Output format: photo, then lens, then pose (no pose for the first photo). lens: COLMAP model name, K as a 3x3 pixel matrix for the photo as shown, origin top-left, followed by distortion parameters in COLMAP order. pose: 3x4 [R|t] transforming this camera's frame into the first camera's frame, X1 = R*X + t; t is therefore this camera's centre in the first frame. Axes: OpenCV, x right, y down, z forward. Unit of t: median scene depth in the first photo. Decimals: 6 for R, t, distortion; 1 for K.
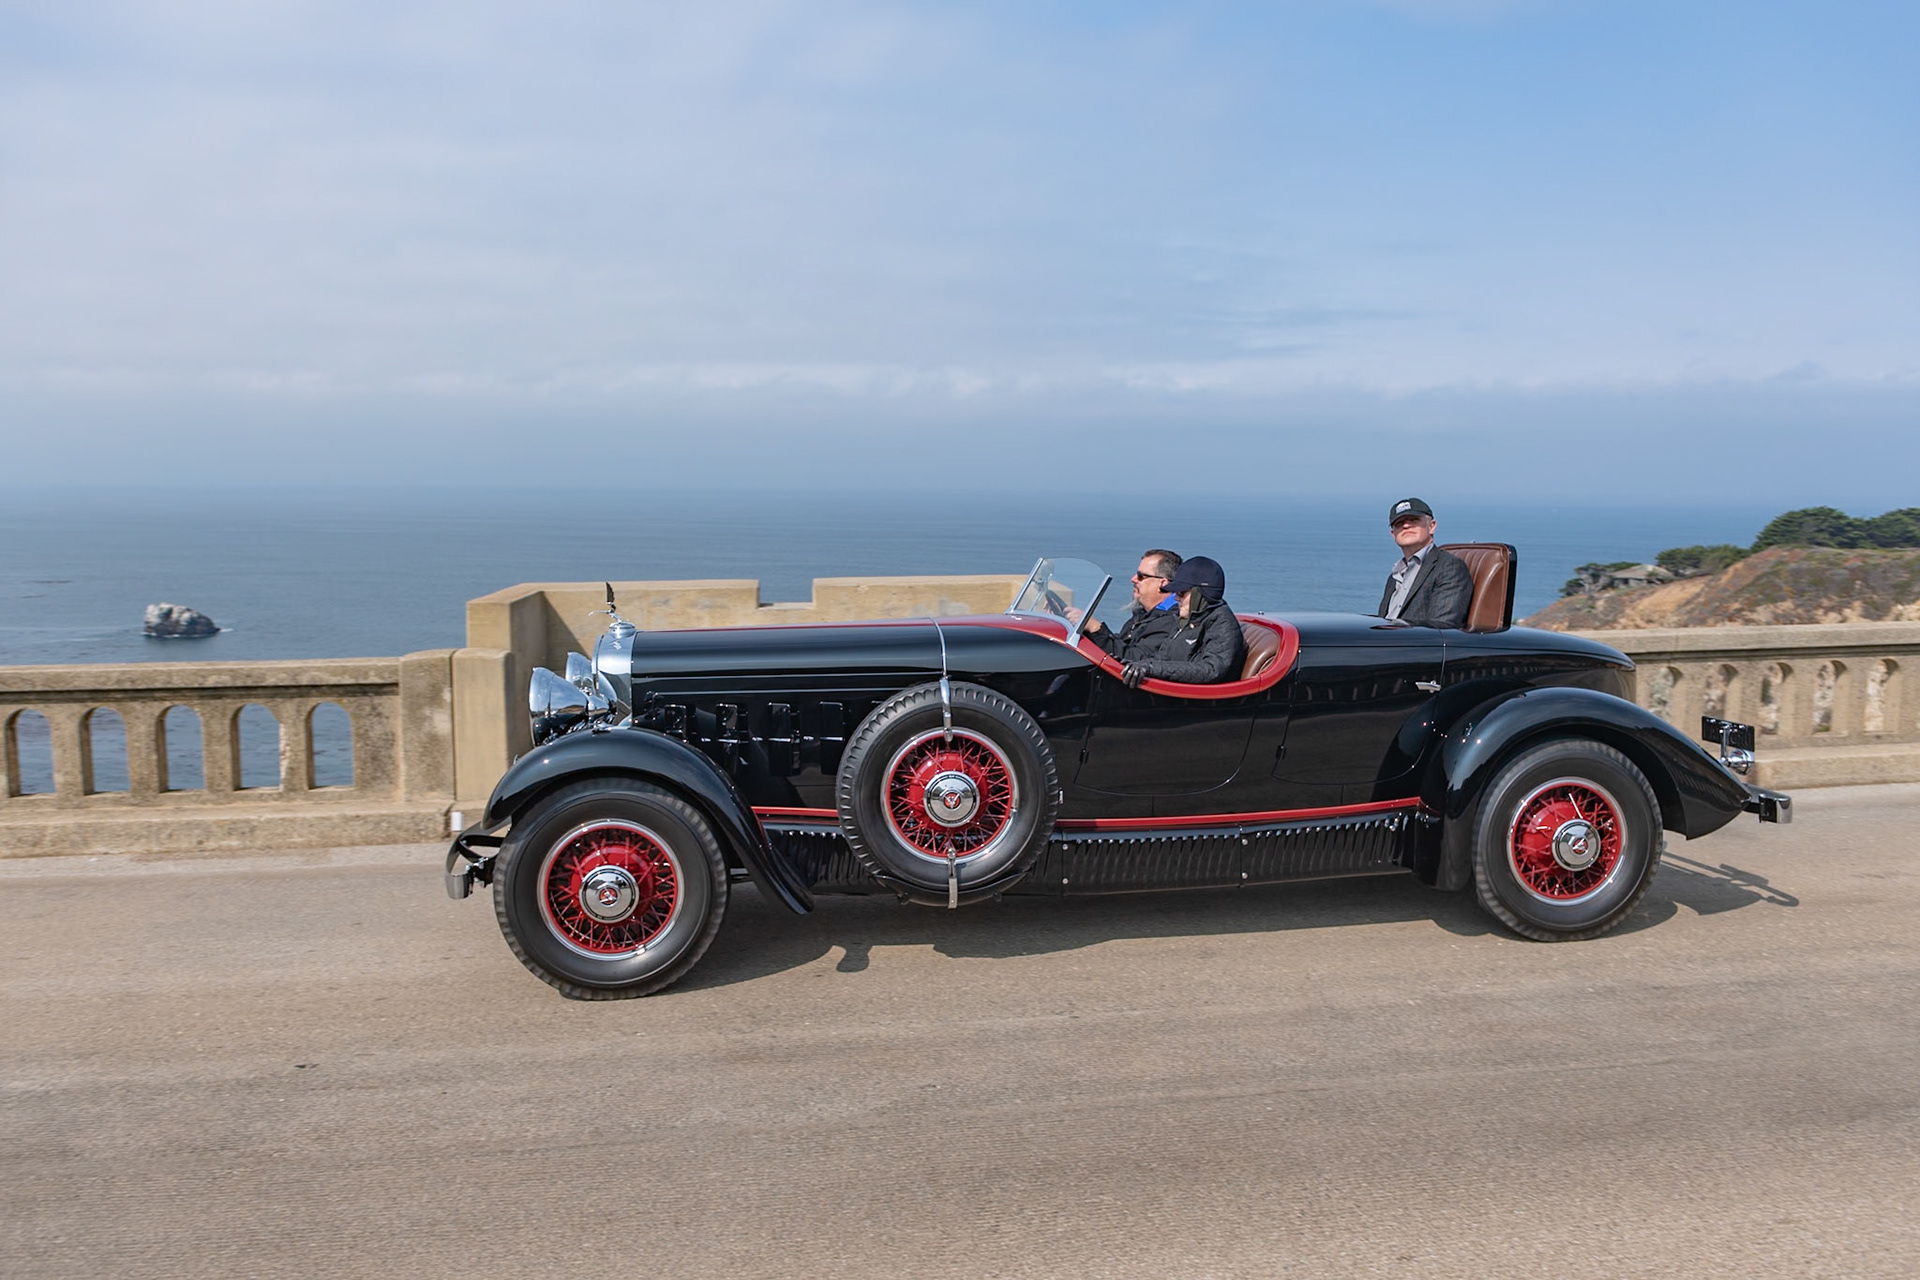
lens RADIAL K [[1336.9, 0, 974.6], [0, 1336.9, 686.2], [0, 0, 1]] dist [0.000760, -0.011737]
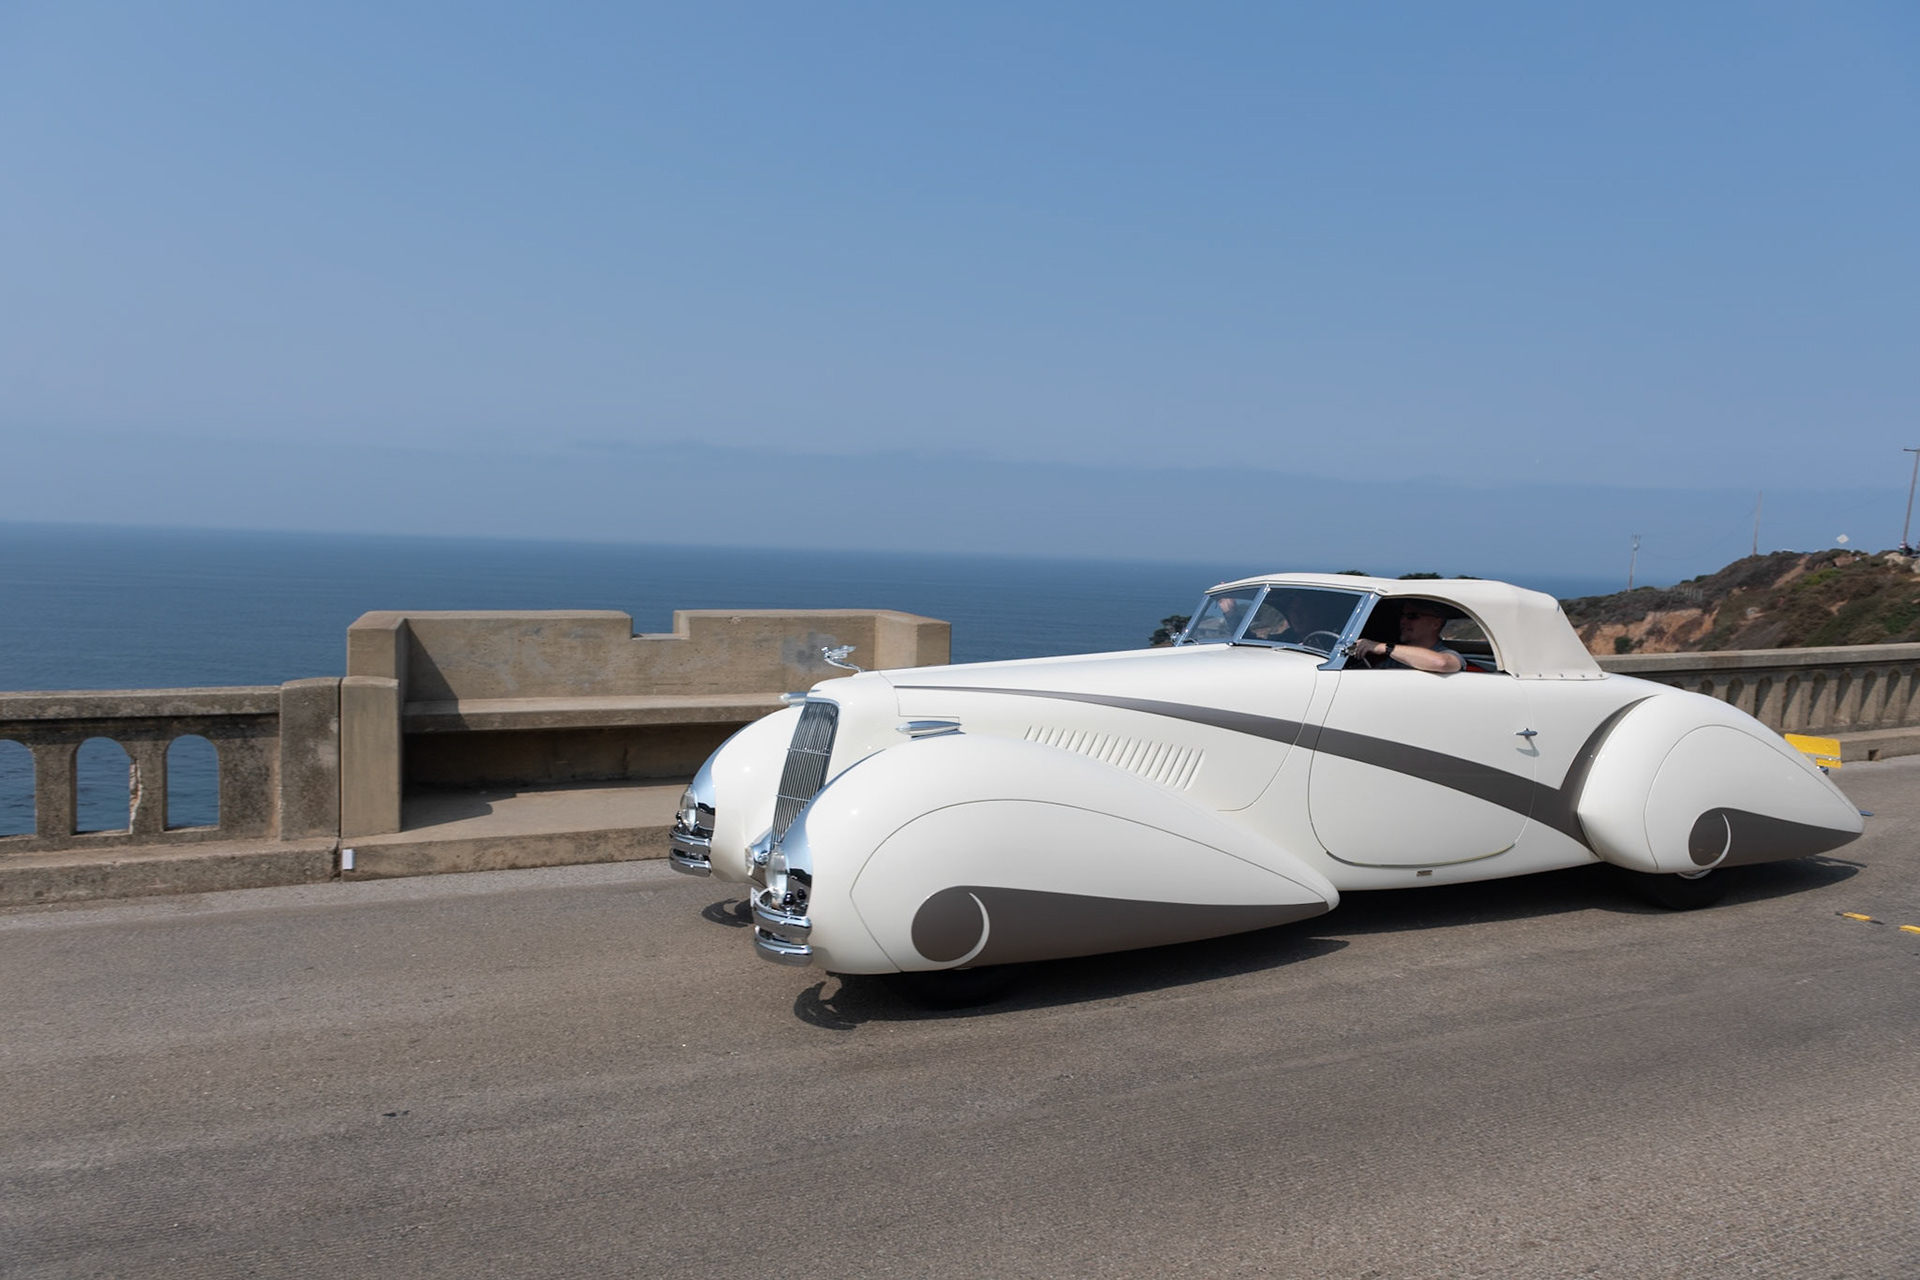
lens RADIAL K [[1278.1, 0, 933.2], [0, 1278.1, 654.1], [0, 0, 1]] dist [0.010038, -0.007064]
pose [[0.966592, 0.004261, 0.256284, -0.219579], [0.010647, 0.998331, -0.056754, 0.012154], [-0.256098, 0.057586, 0.964934, 0.017194]]
